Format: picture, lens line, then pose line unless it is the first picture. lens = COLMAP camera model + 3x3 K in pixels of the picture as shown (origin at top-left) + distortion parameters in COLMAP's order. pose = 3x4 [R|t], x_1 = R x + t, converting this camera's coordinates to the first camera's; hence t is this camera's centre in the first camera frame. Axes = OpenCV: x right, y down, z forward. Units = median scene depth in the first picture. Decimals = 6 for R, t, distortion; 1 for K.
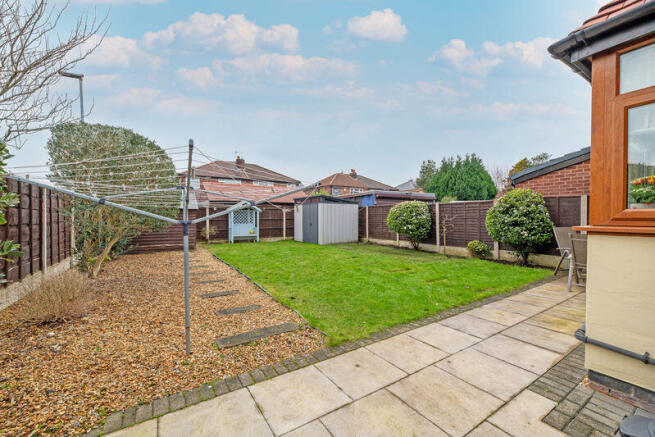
lens RADIAL K [[266.4, 0, 323.8], [0, 266.4, 216.8], [0, 0, 1]] dist [-0.000918, -0.000126]
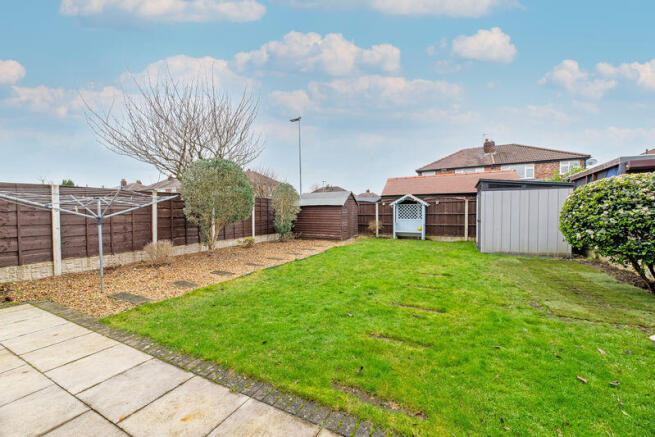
lens RADIAL K [[266.4, 0, 323.8], [0, 266.4, 216.8], [0, 0, 1]] dist [-0.000918, -0.000126]
pose [[0.498239, 0.015427, -0.866903, 0.368097], [0.005351, 0.999768, 0.020867, -0.002138], [0.867023, -0.015035, 0.498040, 0.298927]]
